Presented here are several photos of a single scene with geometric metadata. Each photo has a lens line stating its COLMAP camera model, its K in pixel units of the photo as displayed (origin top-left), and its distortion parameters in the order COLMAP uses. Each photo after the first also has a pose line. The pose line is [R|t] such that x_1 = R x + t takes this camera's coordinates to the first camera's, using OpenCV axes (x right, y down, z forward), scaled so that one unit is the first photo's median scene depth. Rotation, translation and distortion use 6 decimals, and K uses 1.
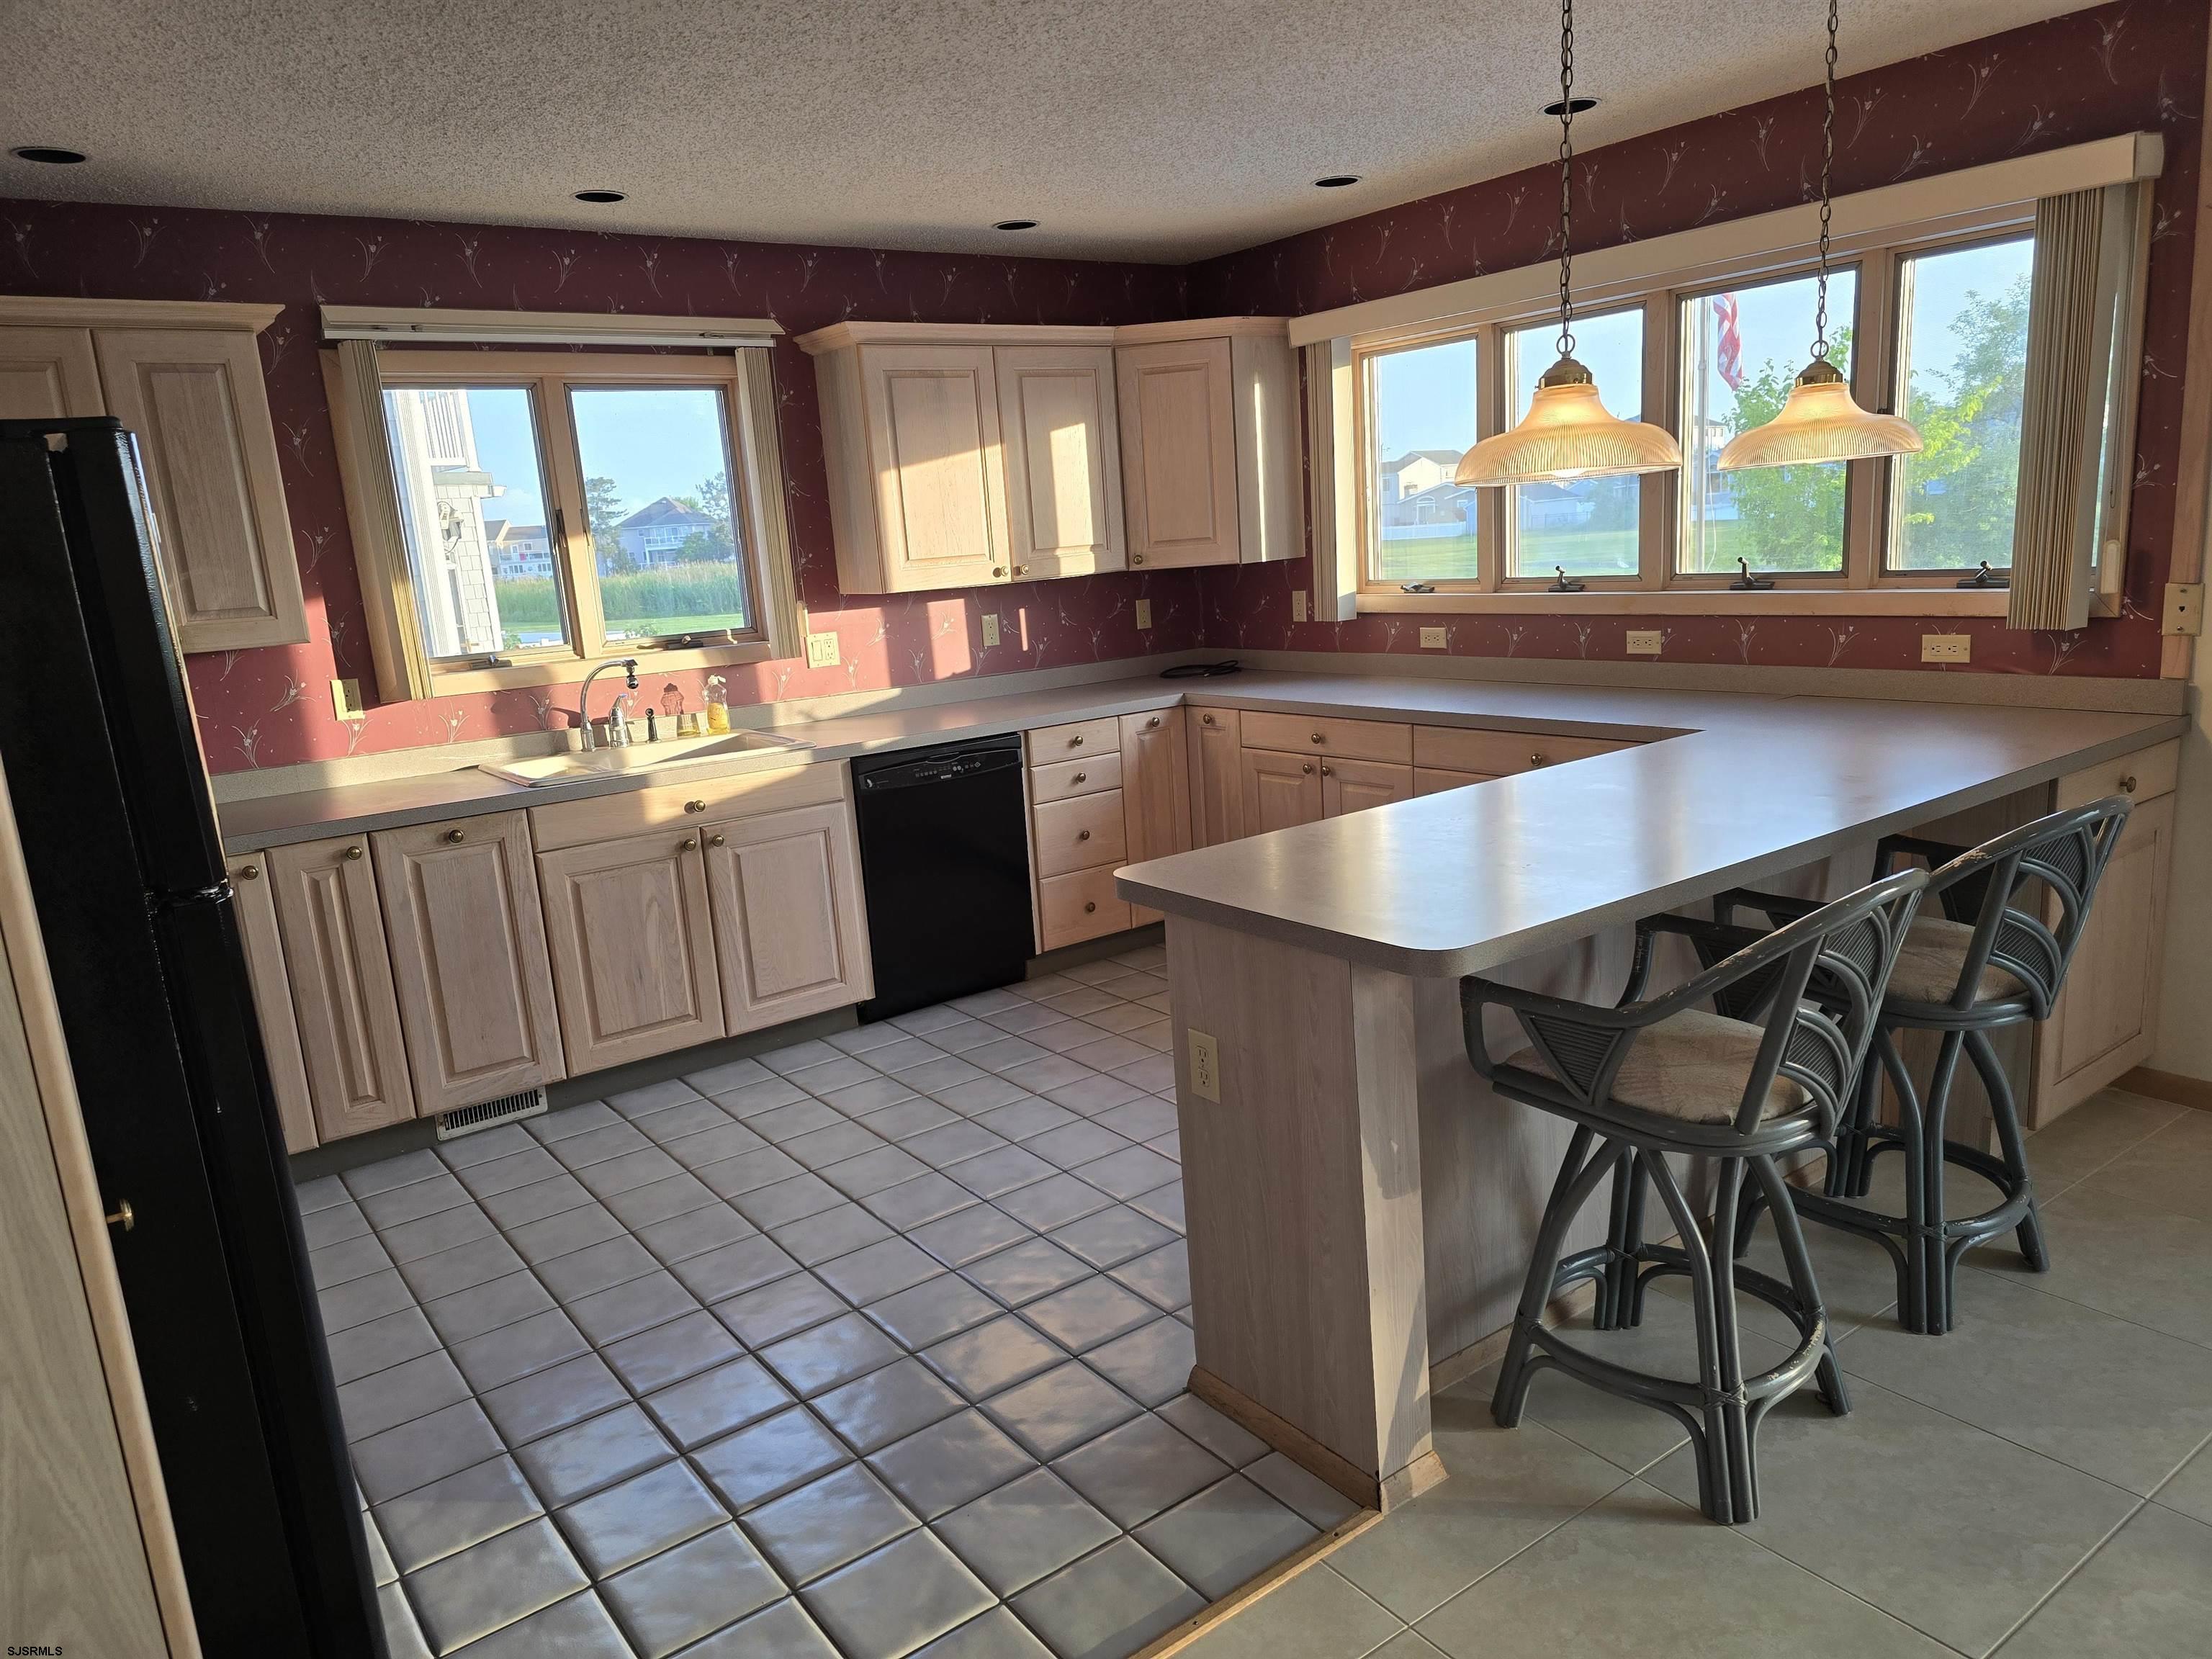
lens RADIAL K [[1483.0, 0, 1099.9], [0, 1483.0, 851.8], [0, 0, 1]] dist [0.066254, -0.060917]
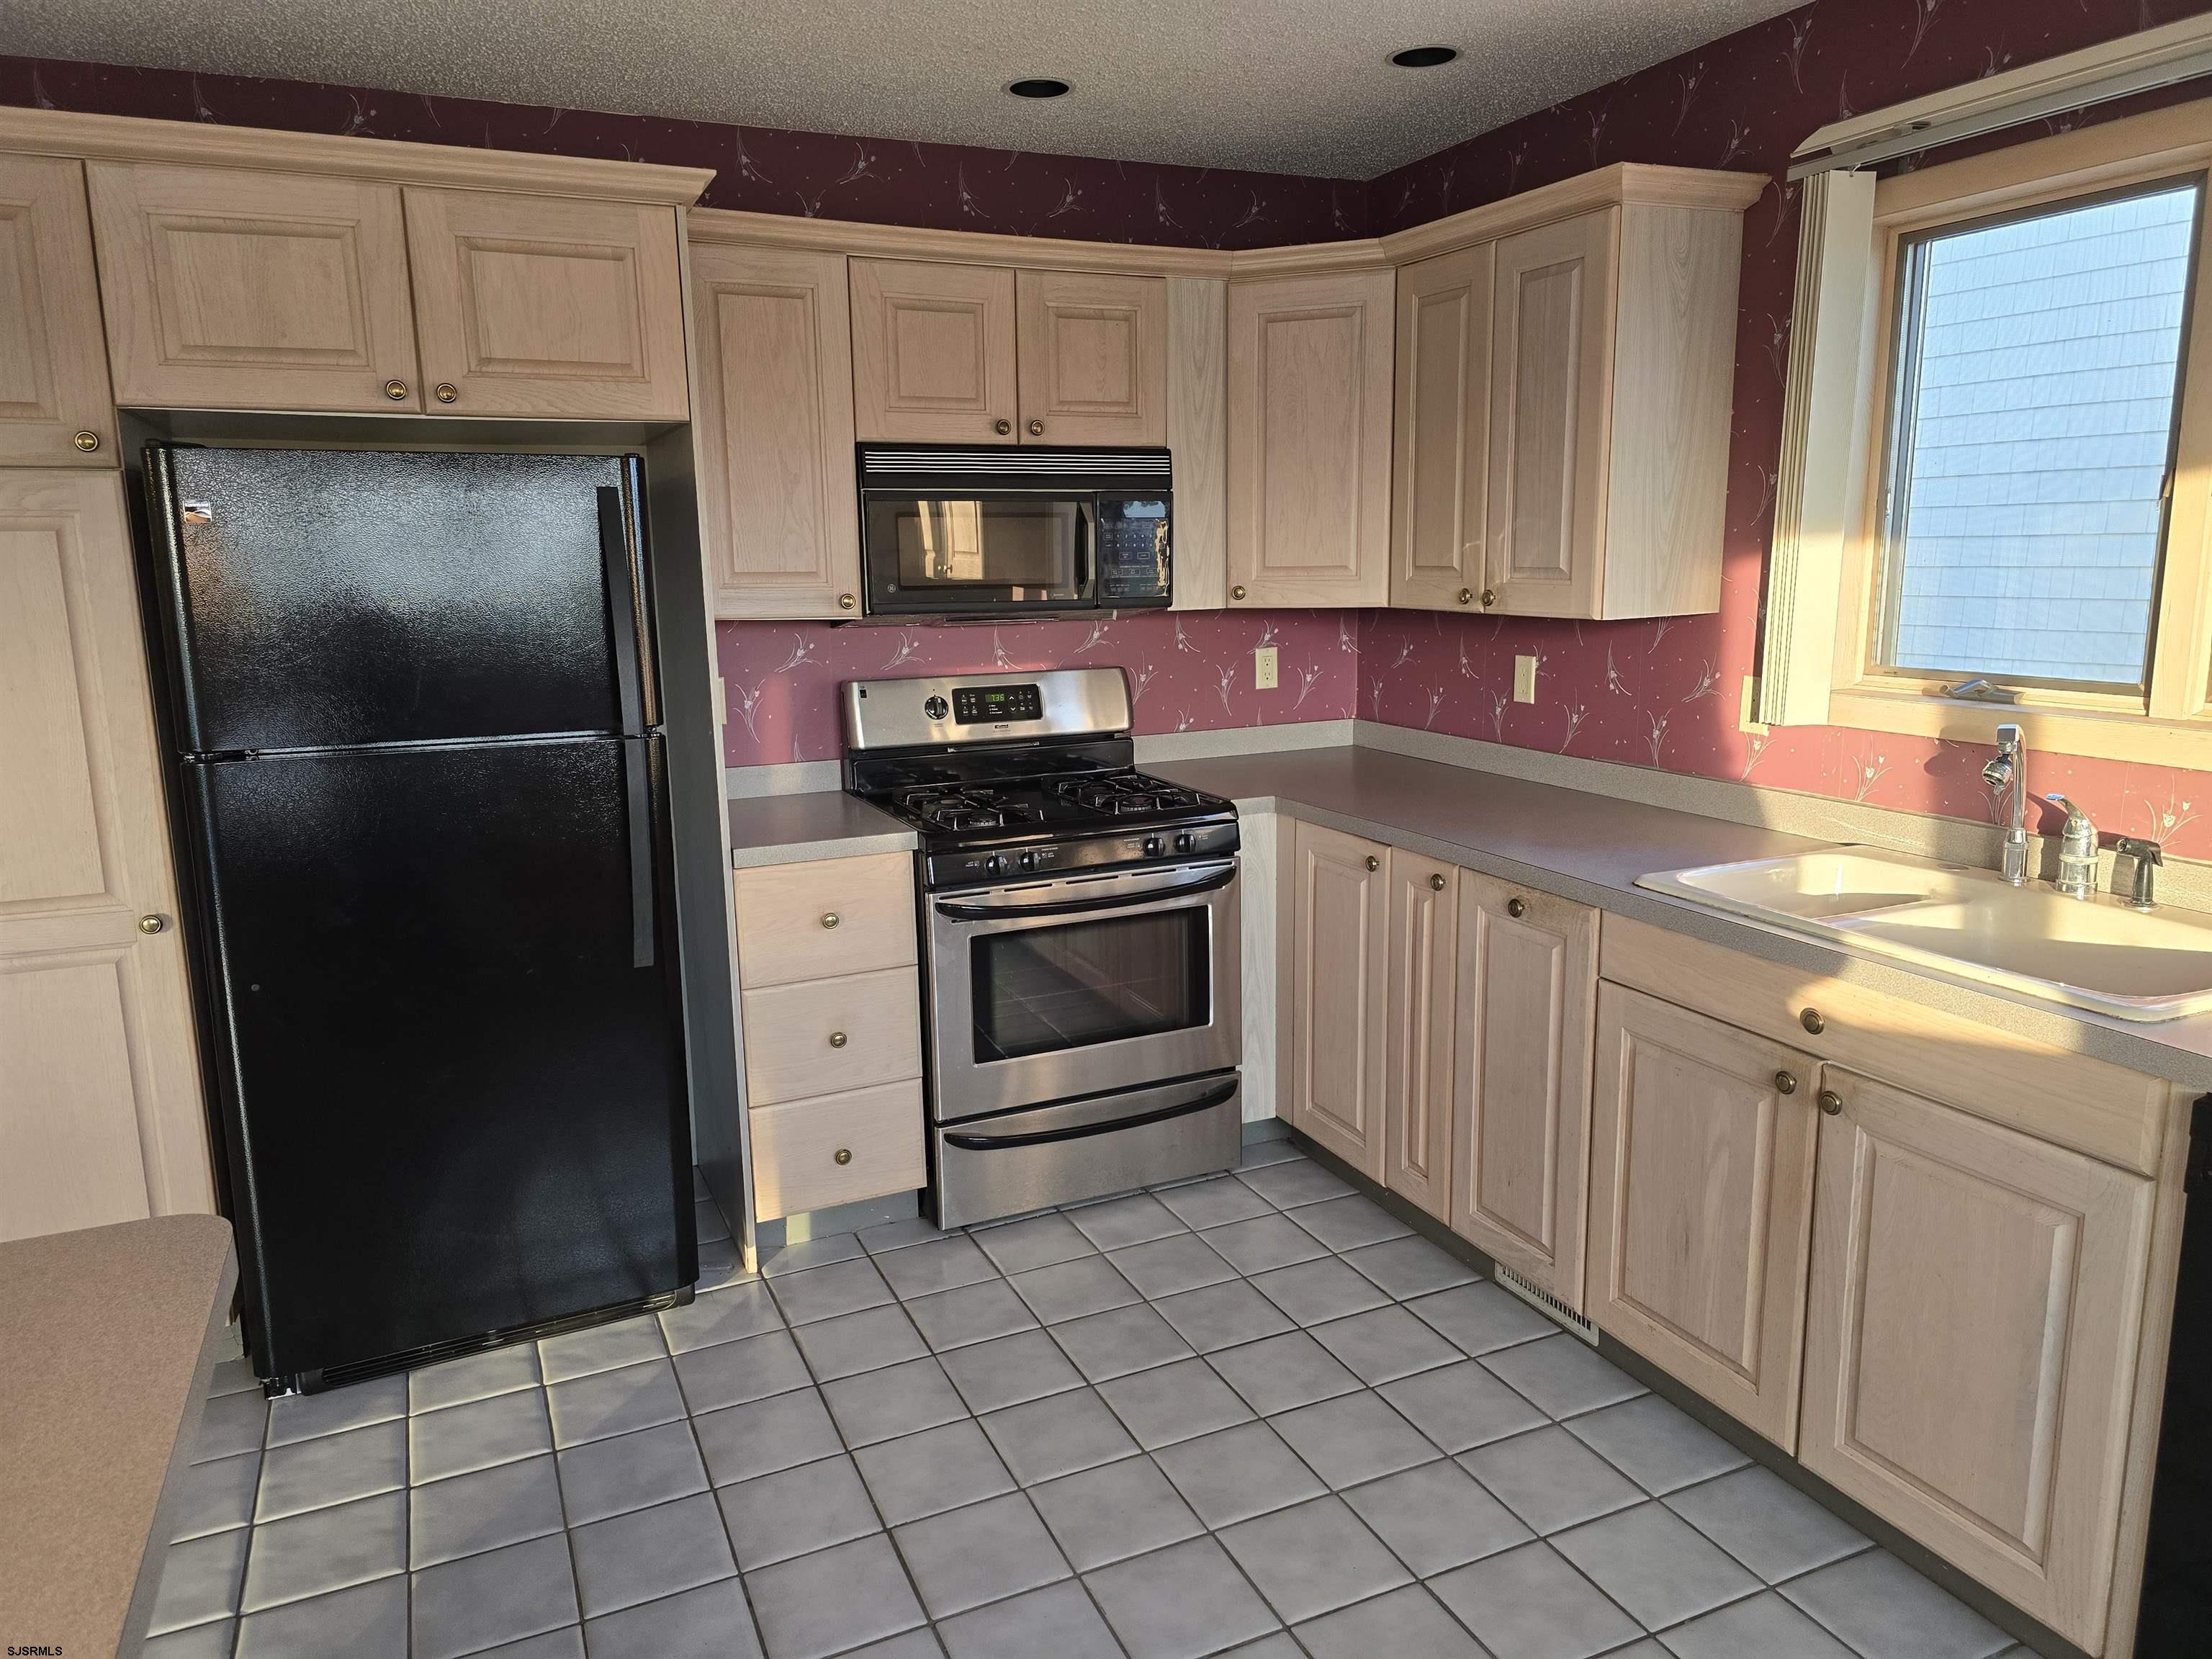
lens RADIAL K [[1483.0, 0, 1099.4], [0, 1483.0, 828.6], [0, 0, 1]] dist [0.066254, -0.060917]
pose [[-0.208601, 0.252139, -0.944940, 0.224076], [-0.181587, 0.939410, 0.290749, -0.176983], [0.960995, 0.232240, -0.150177, 0.739131]]
